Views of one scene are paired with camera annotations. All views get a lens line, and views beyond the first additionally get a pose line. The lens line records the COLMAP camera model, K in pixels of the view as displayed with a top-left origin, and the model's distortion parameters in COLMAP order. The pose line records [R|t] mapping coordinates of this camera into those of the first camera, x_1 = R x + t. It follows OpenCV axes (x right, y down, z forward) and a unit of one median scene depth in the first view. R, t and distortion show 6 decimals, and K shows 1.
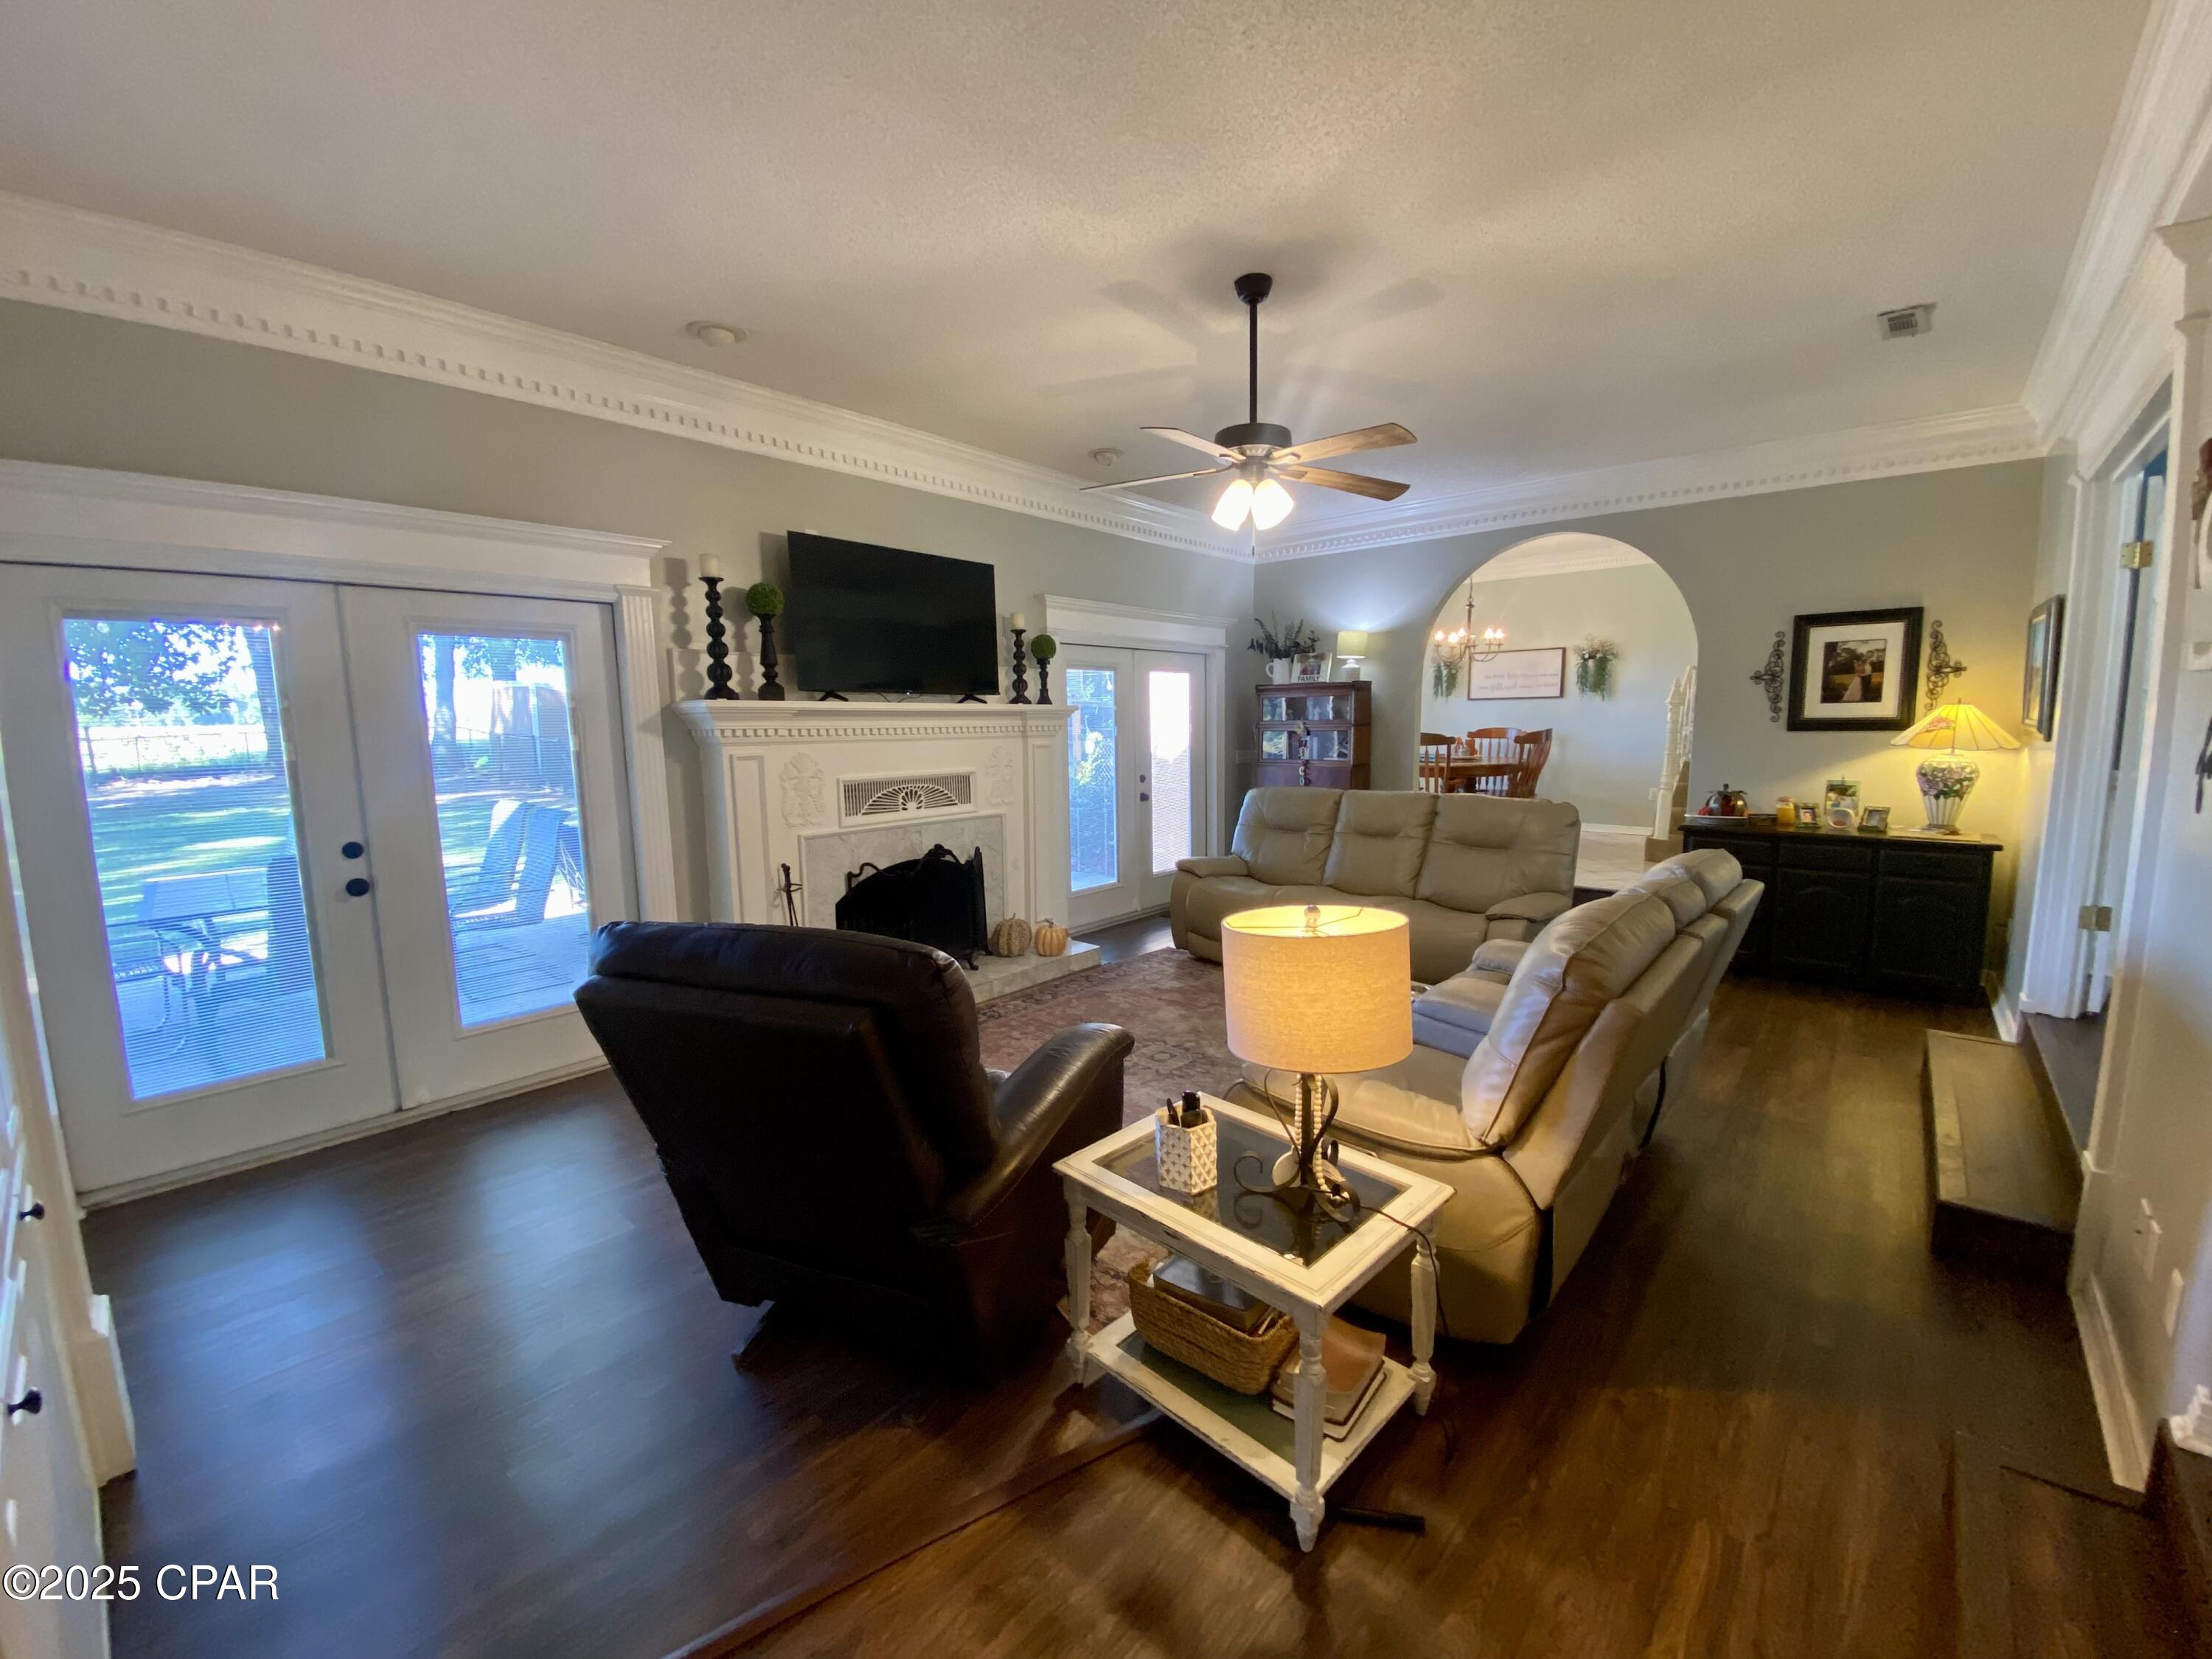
lens RADIAL K [[896.1, 0, 1100.3], [0, 896.1, 832.9], [0, 0, 1]] dist [0.039615, -0.030773]
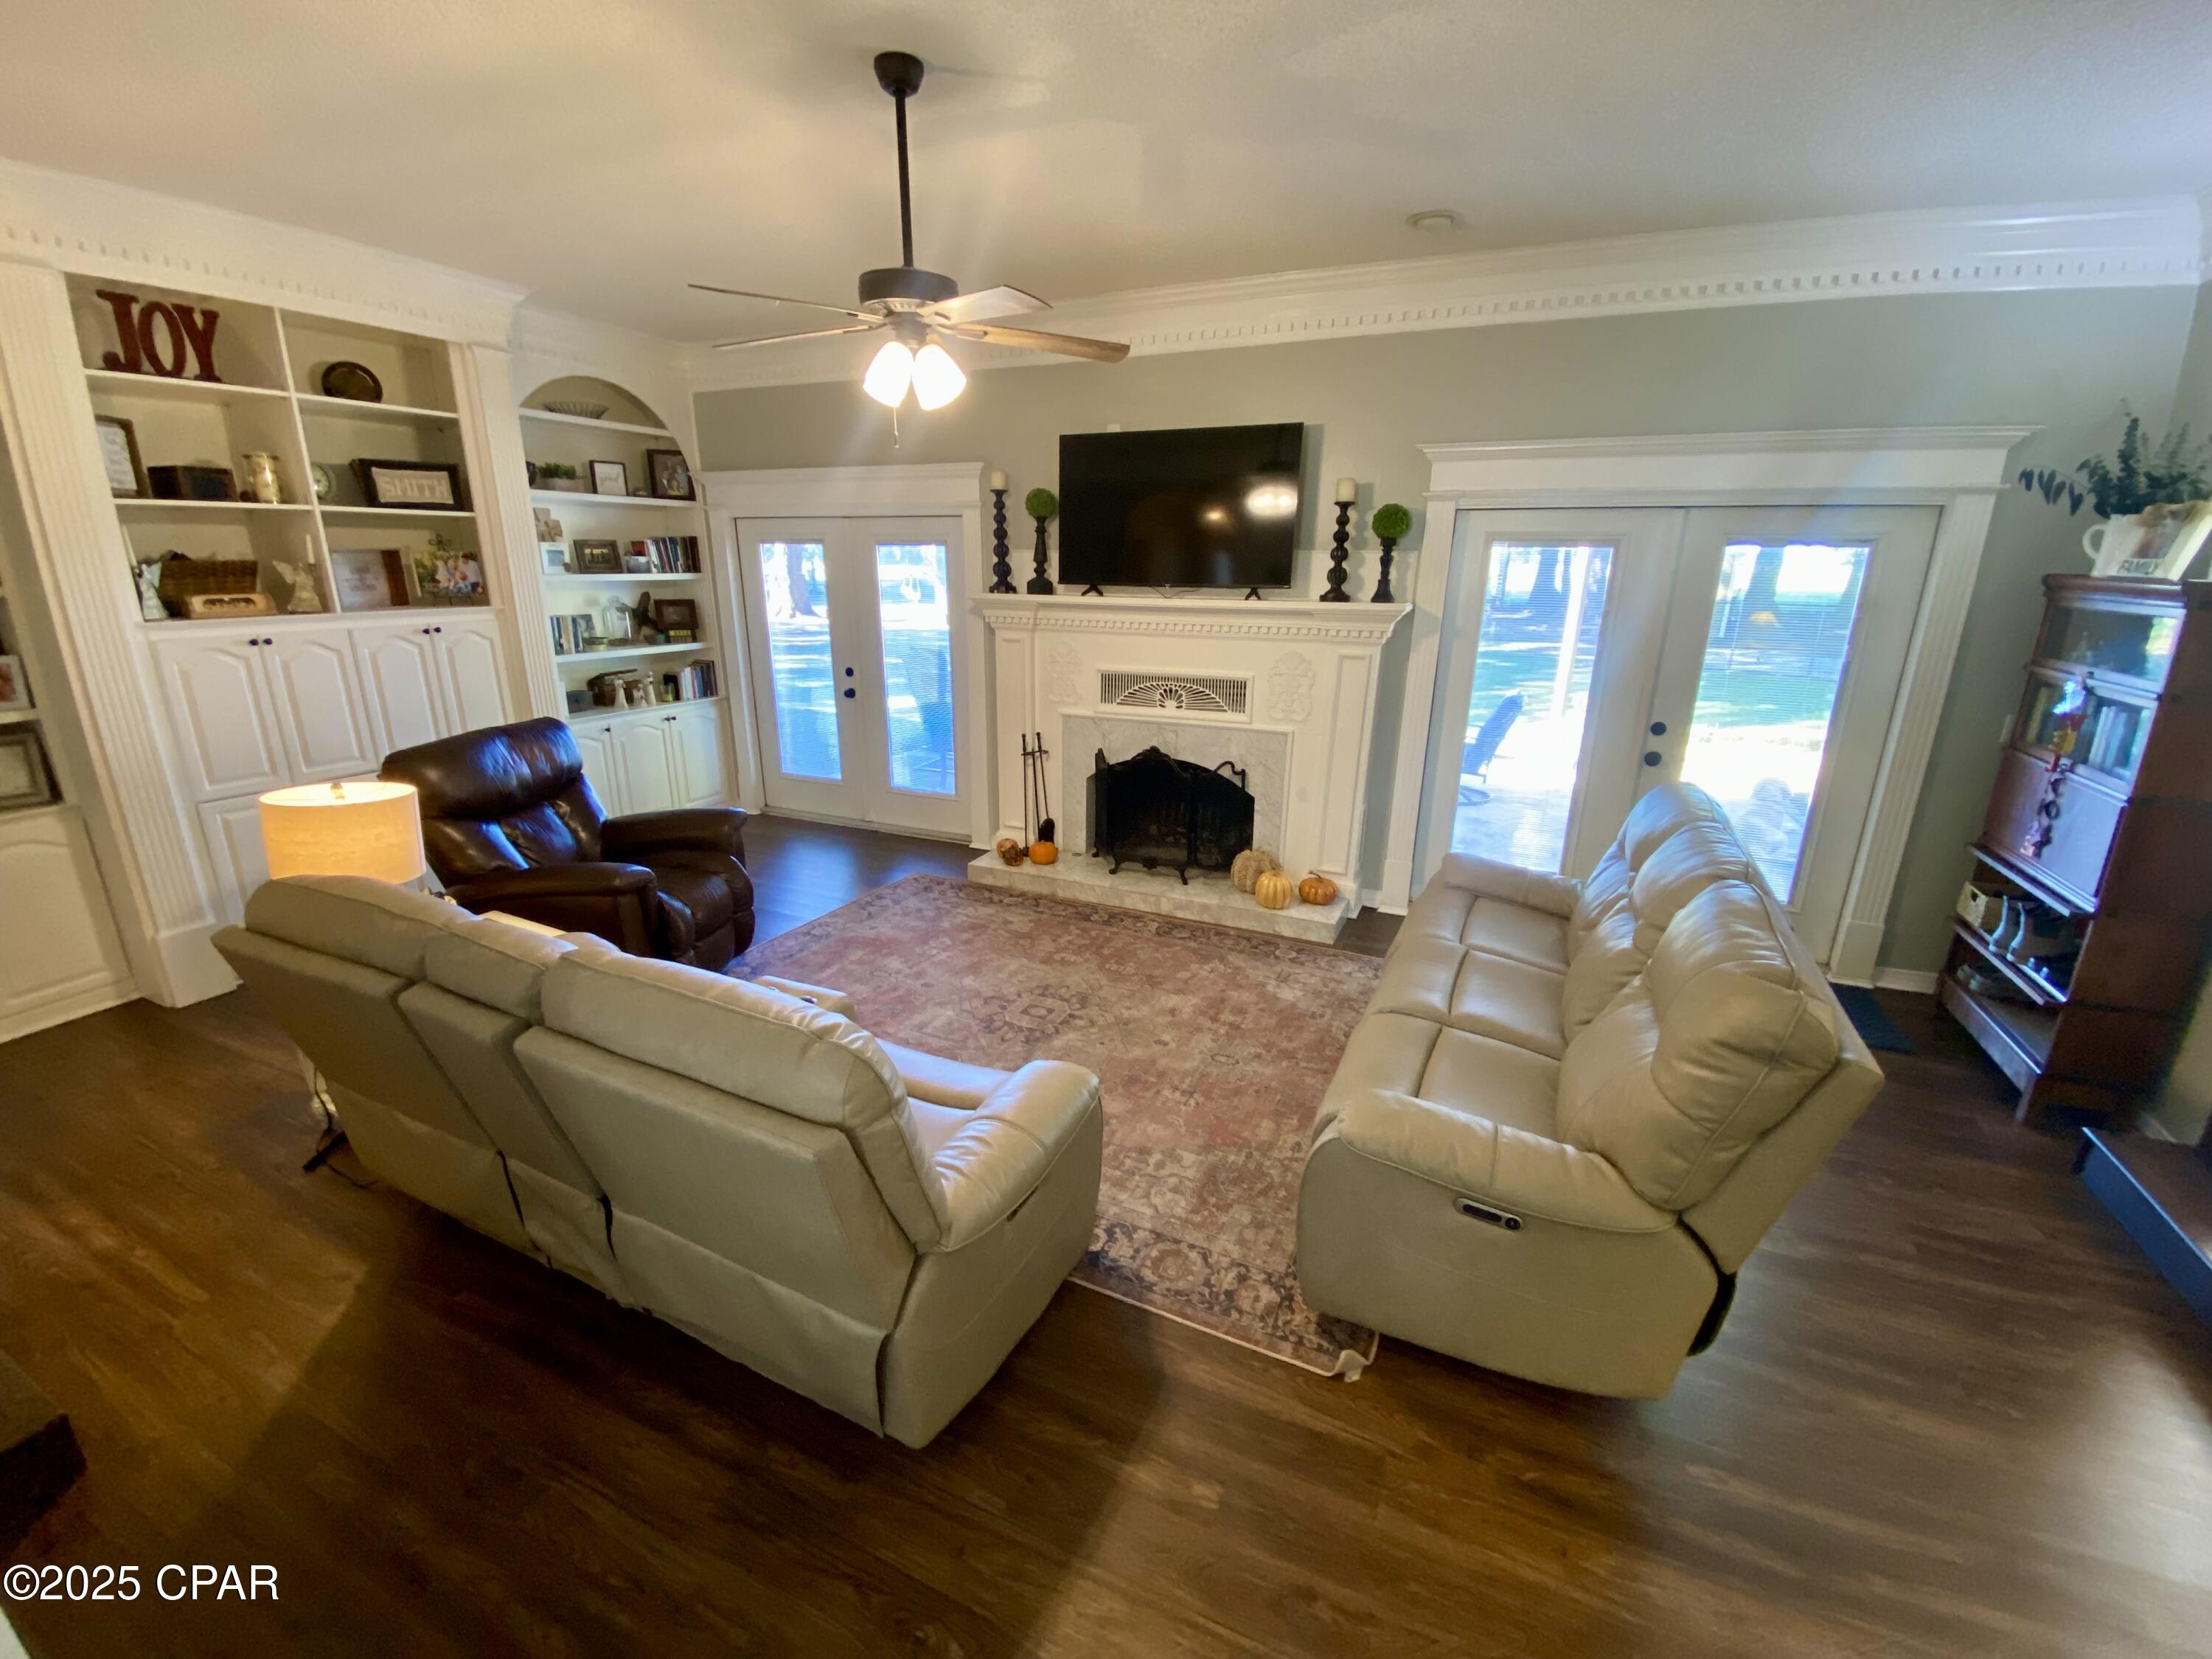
lens RADIAL K [[896.1, 0, 1100.3], [0, 896.1, 832.9], [0, 0, 1]] dist [0.039615, -0.030773]
pose [[0.292089, 0.285732, -0.912711, 0.715802], [-0.132917, 0.957195, 0.257122, -0.139481], [0.947110, 0.046212, 0.317565, 0.627074]]
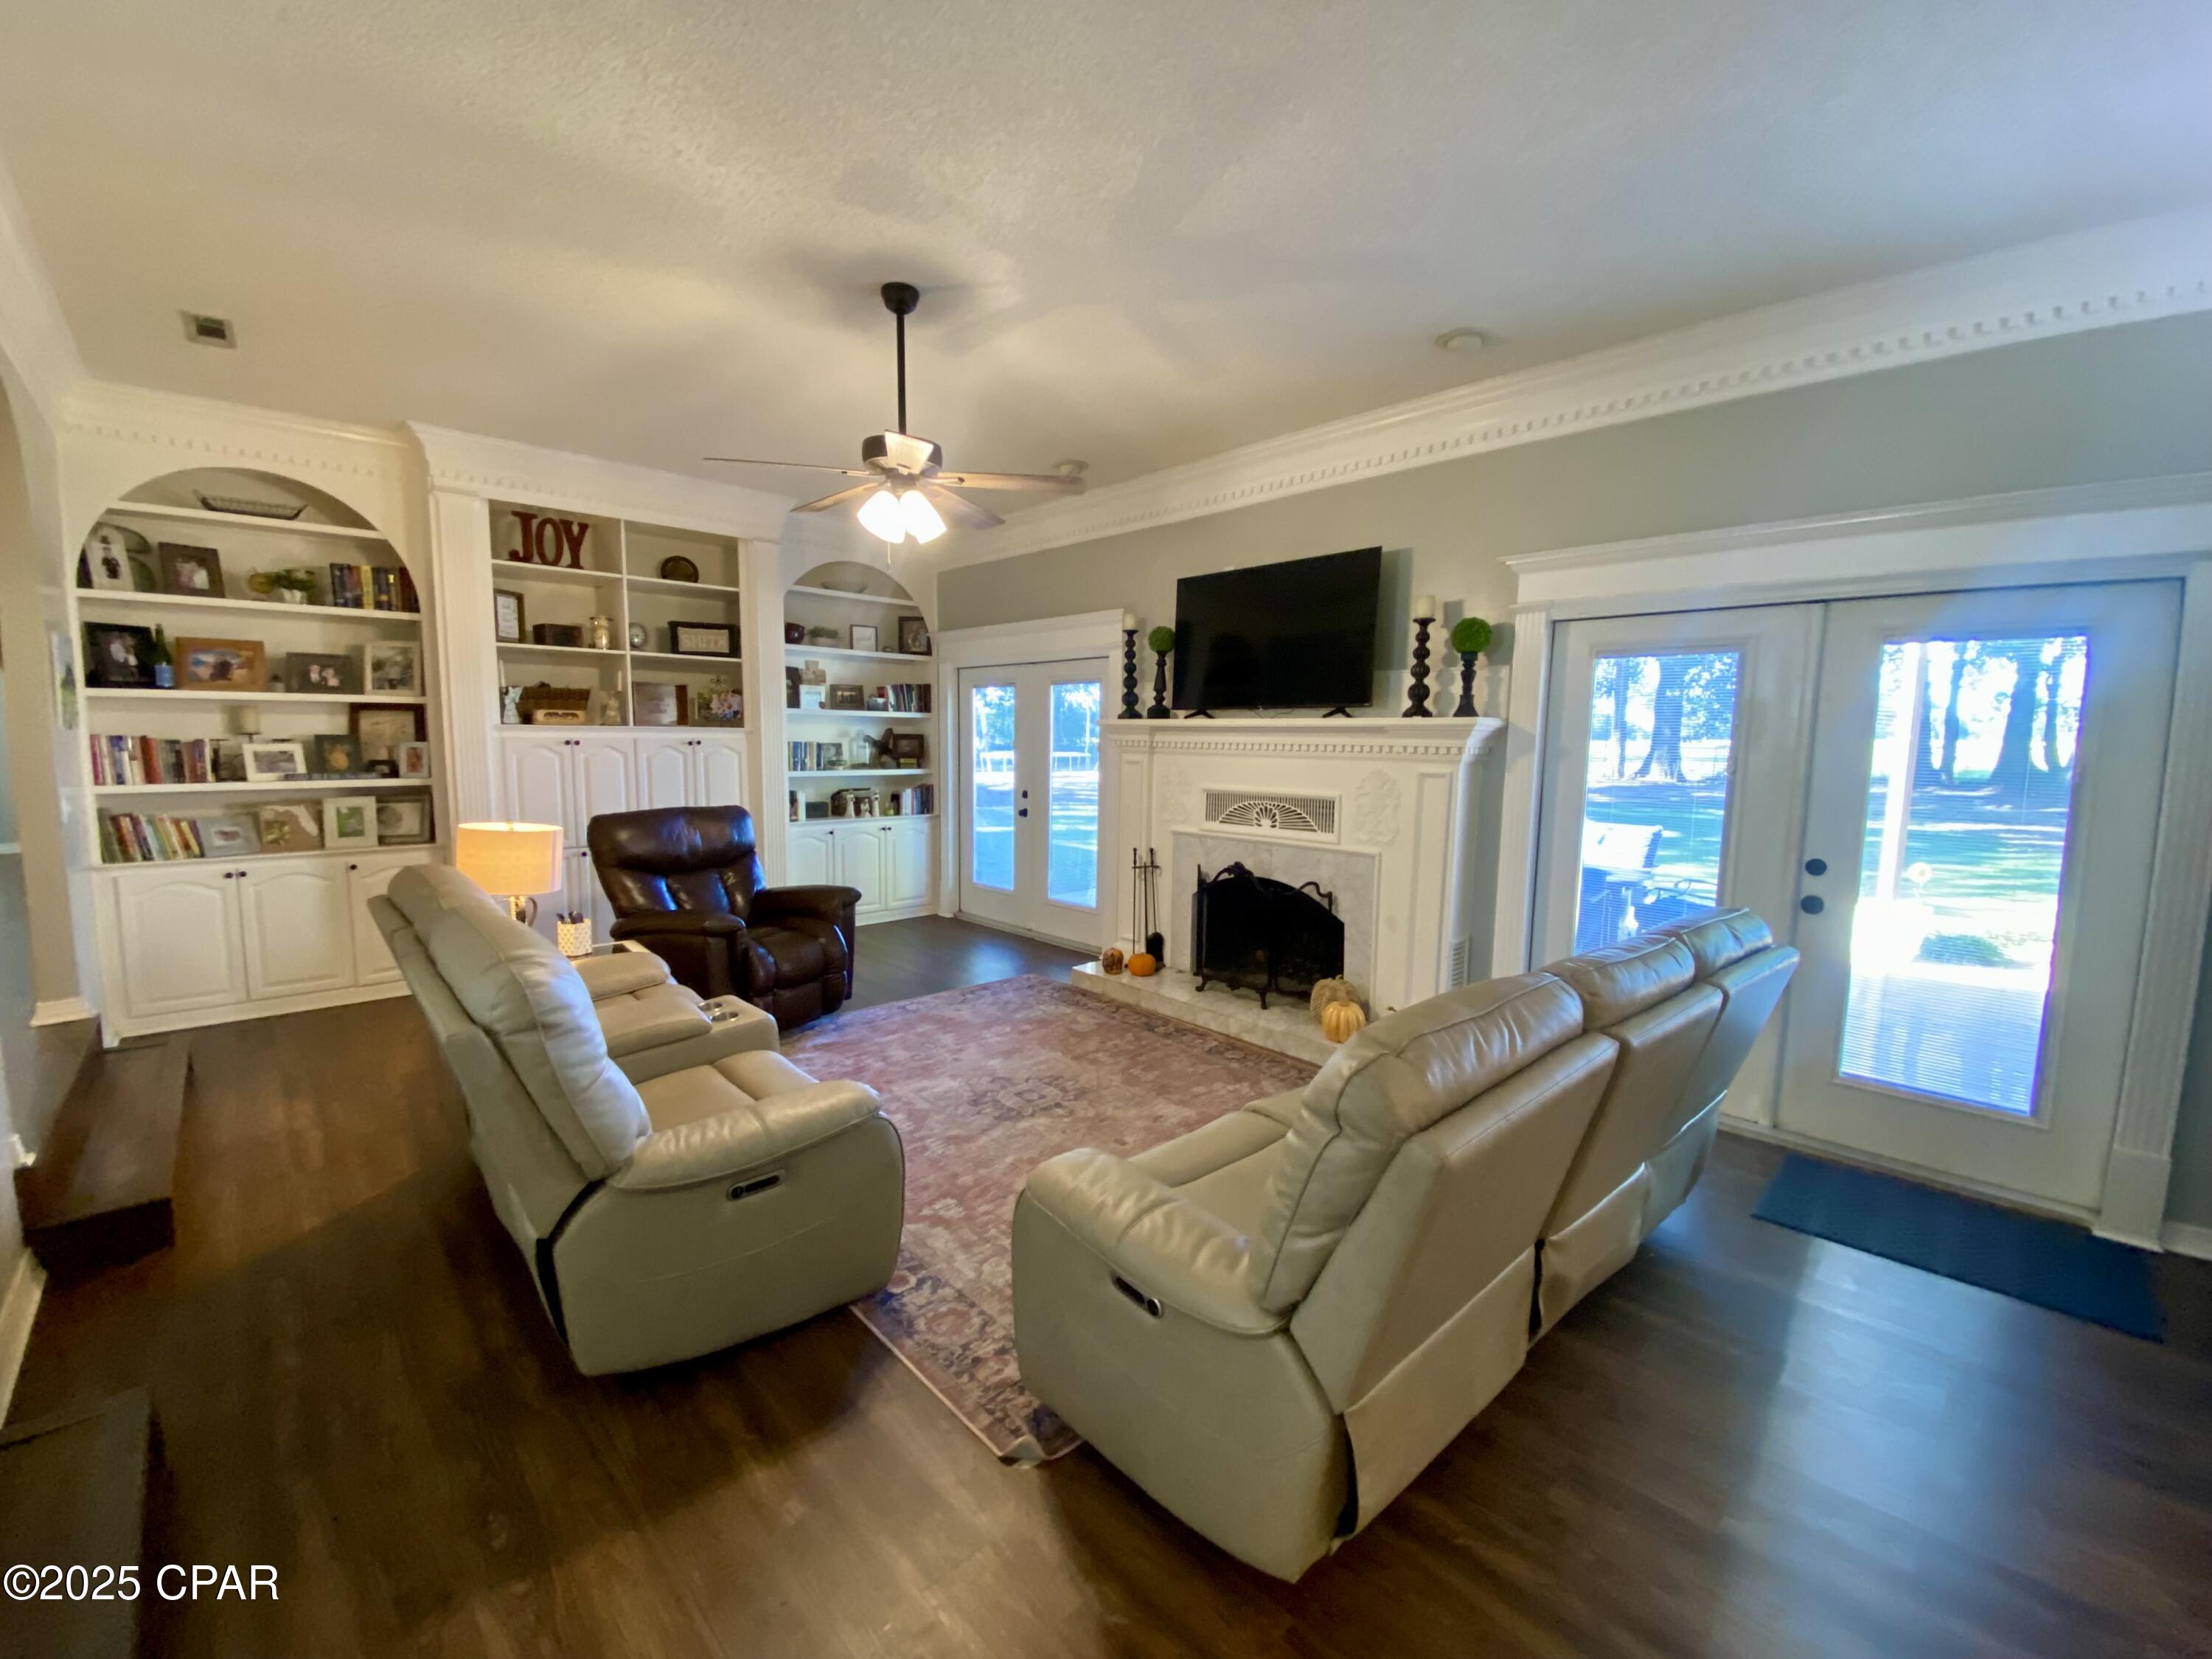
lens RADIAL K [[896.1, 0, 1100.3], [0, 896.1, 832.9], [0, 0, 1]] dist [0.039615, -0.030773]
pose [[-0.092445, 0.116401, -0.988891, 0.783976], [-0.137678, 0.982110, 0.128473, -0.122408], [0.986154, 0.148025, -0.074765, 0.906742]]
